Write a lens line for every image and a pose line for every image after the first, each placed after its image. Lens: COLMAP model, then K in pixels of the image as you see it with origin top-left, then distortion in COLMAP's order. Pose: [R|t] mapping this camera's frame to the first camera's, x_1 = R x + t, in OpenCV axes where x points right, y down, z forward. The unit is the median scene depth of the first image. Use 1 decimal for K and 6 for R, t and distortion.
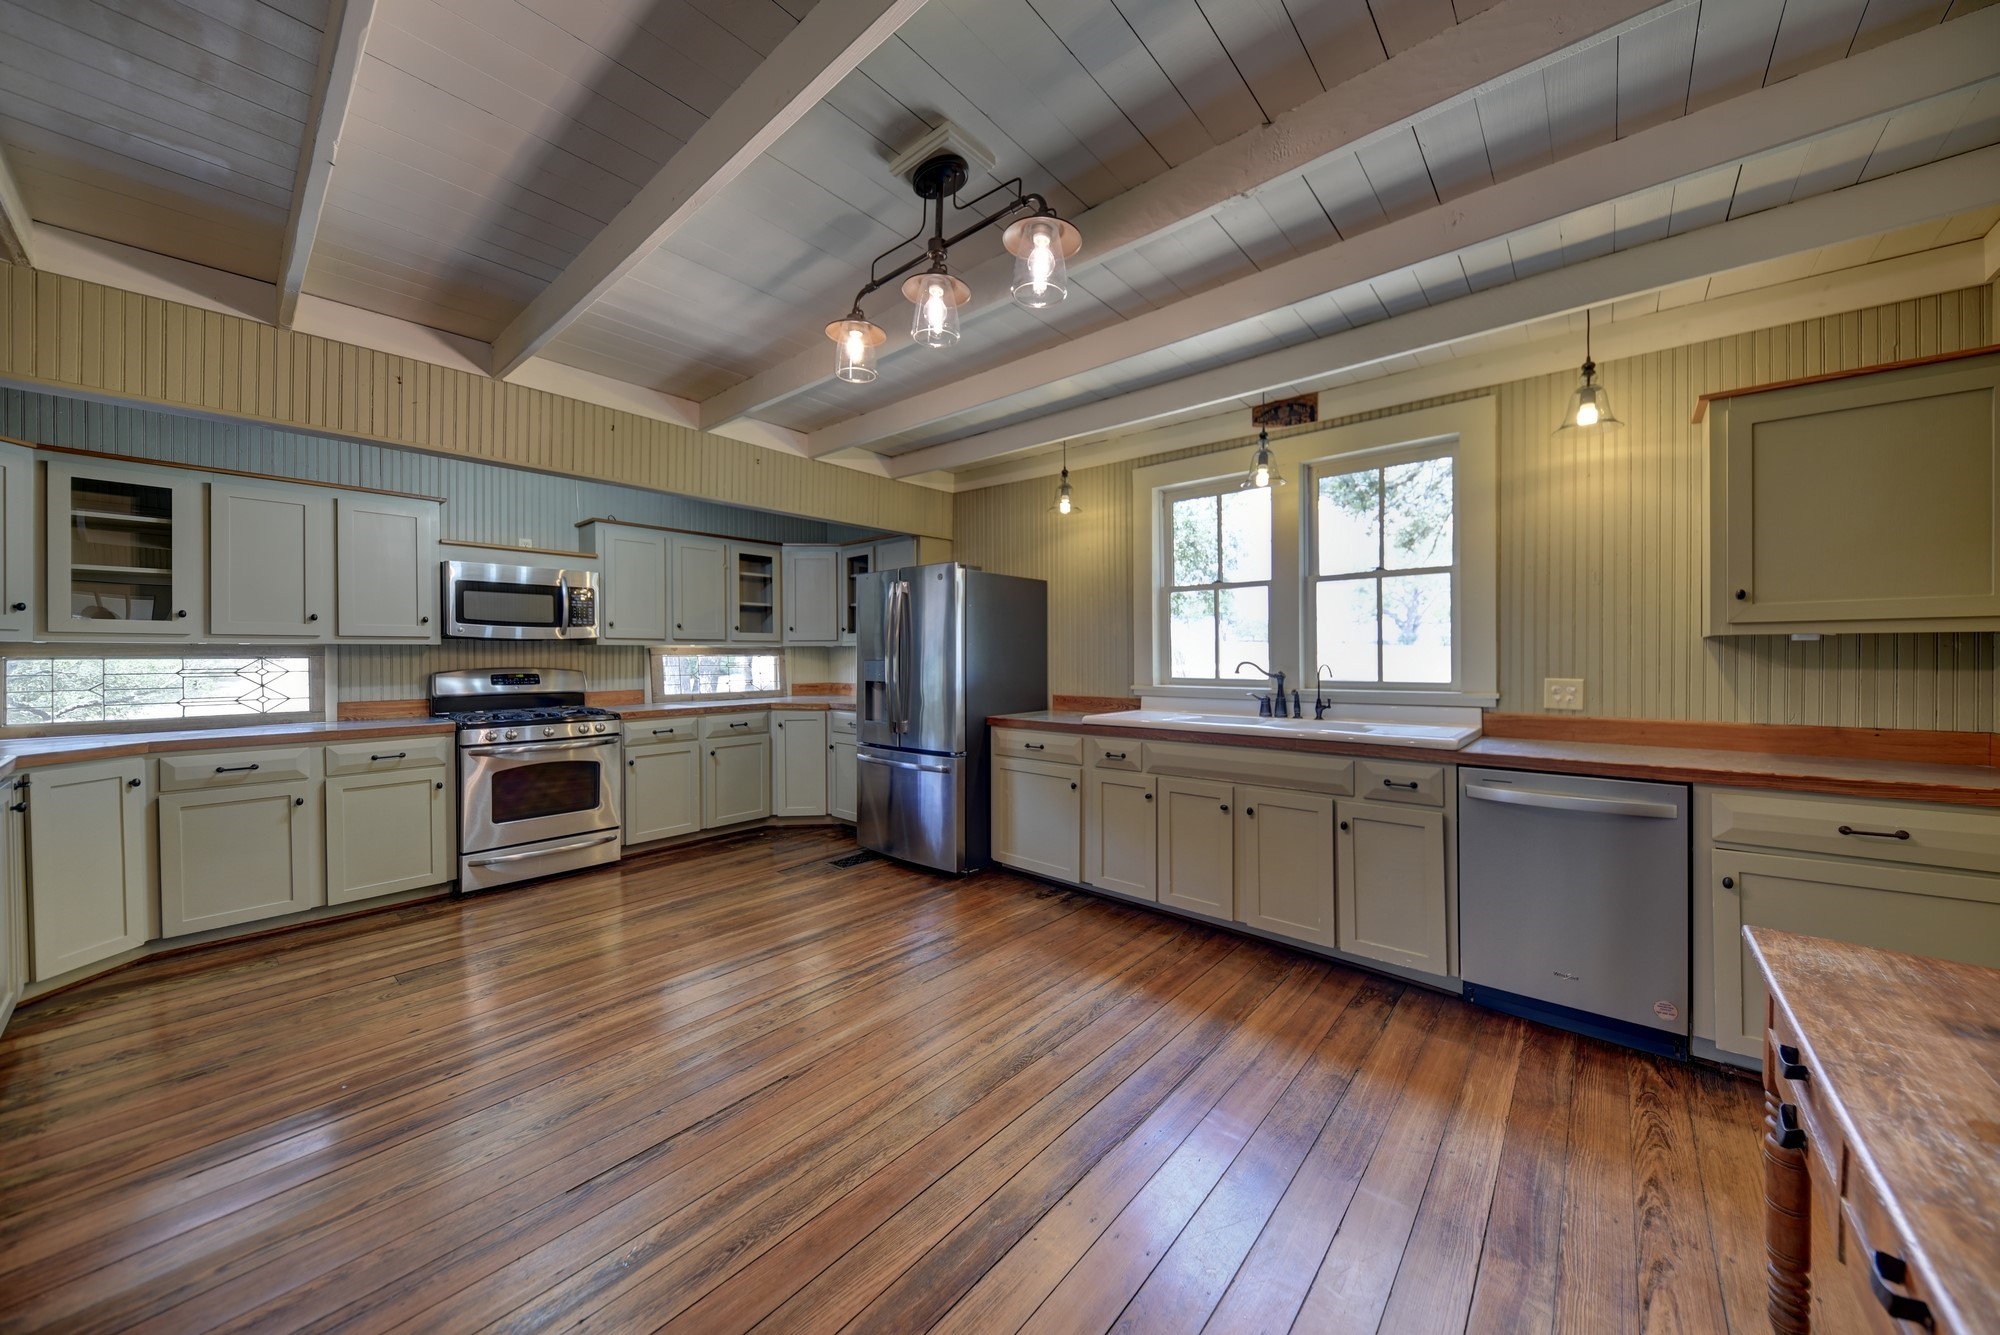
lens RADIAL K [[694.7, 0, 1029.4], [0, 694.7, 653.8], [0, 0, 1]] dist [0.013198, -0.009070]
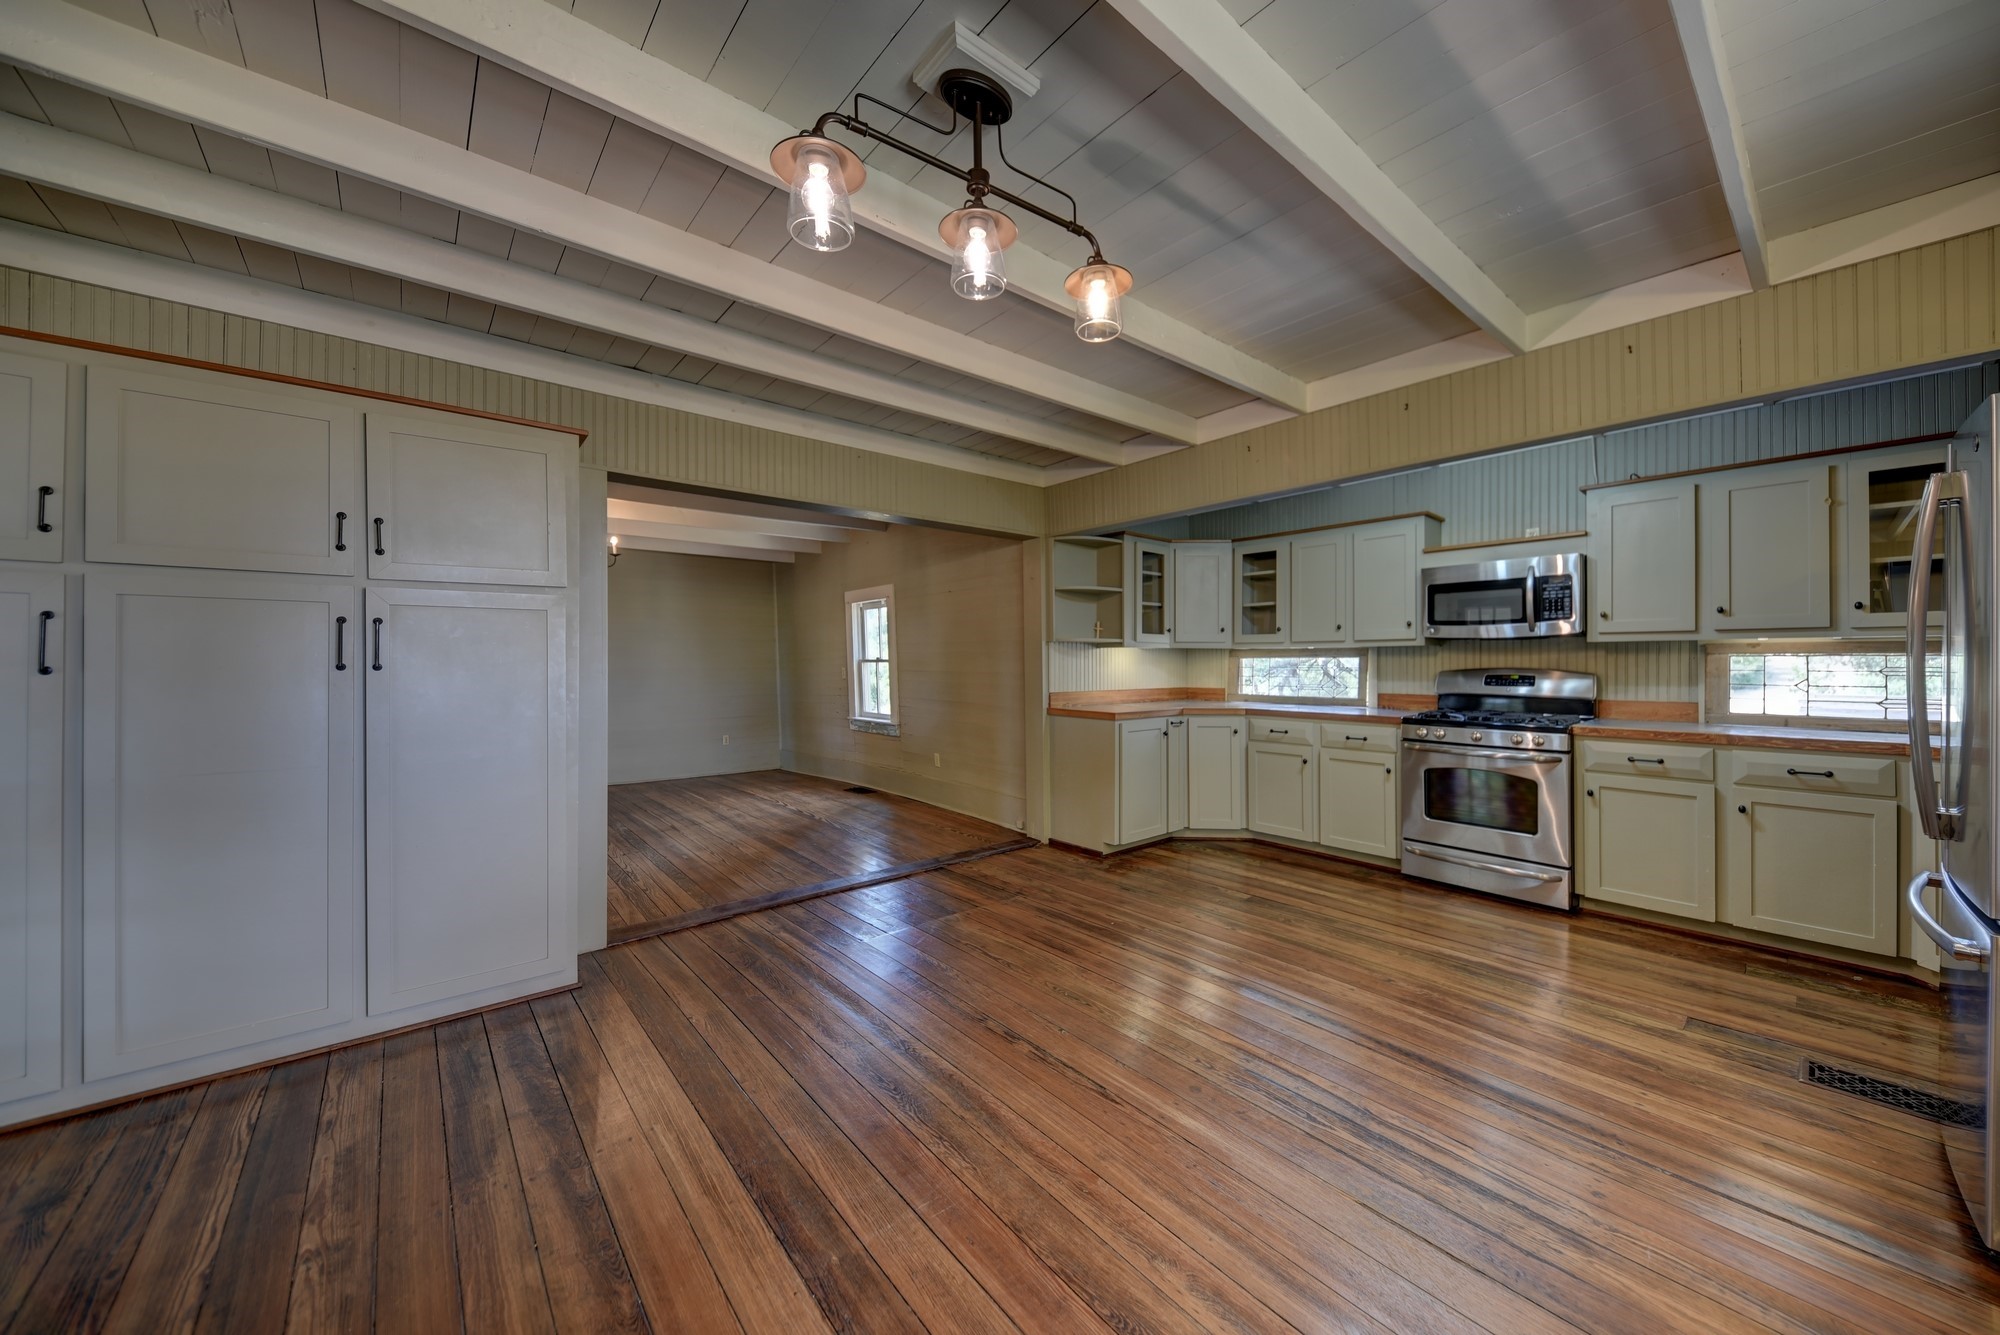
lens RADIAL K [[694.7, 0, 1029.4], [0, 694.7, 653.8], [0, 0, 1]] dist [0.013198, -0.009070]
pose [[-0.169173, -0.005088, -0.985573, 0.328533], [0.003429, 0.999978, -0.005751, 0.003946], [0.985580, -0.004353, -0.169151, 0.558219]]
